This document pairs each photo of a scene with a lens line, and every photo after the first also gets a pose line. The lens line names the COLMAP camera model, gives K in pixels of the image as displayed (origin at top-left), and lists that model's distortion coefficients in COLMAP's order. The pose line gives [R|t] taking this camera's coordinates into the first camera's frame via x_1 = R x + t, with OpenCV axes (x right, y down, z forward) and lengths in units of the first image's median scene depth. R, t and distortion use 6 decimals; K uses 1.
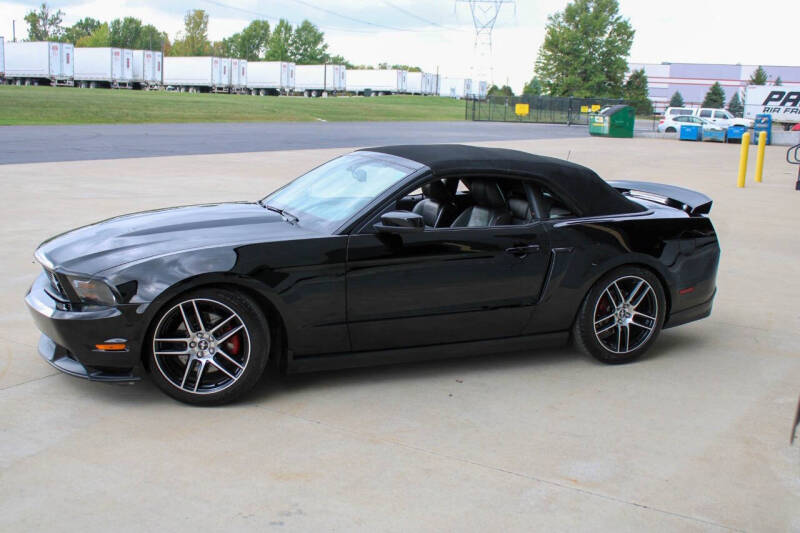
lens RADIAL K [[942.0, 0, 387.6], [0, 942.0, 270.7], [0, 0, 1]] dist [-0.069482, 0.000000]
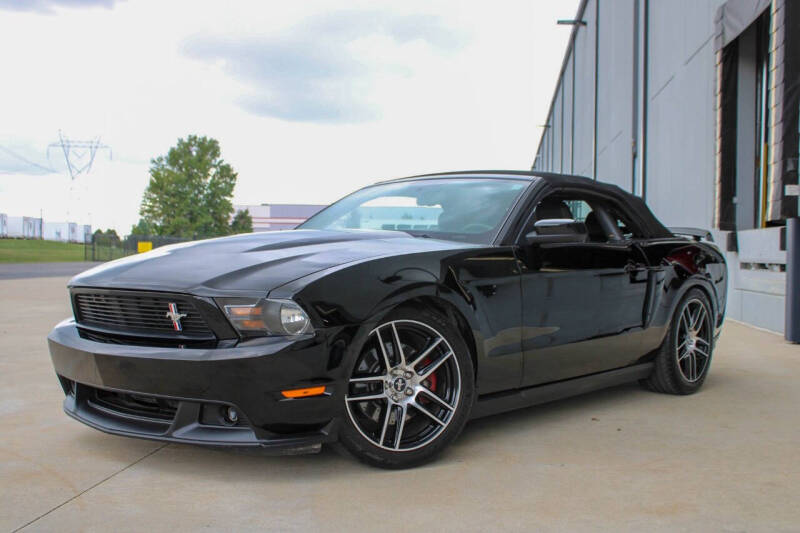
lens RADIAL K [[942.0, 0, 389.0], [0, 942.0, 262.7], [0, 0, 1]] dist [-0.069482, 0.000000]
pose [[0.907736, -0.031112, 0.418387, -0.435832], [0.098628, 0.985123, -0.140729, 0.074947], [-0.407784, 0.169010, 0.897300, 0.269909]]
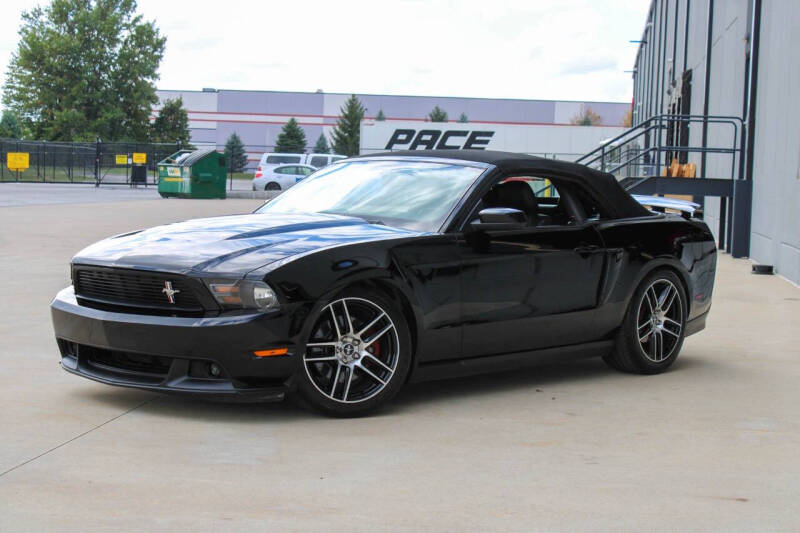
lens RADIAL K [[1567.0, 0, 400.2], [0, 1567.0, 271.6], [0, 0, 1]] dist [0.066880, 0.000000]
pose [[0.911596, -0.036595, 0.409456, -0.659211], [0.079087, 0.993036, -0.087323, 0.120048], [-0.403409, 0.111986, 0.908141, -0.359348]]
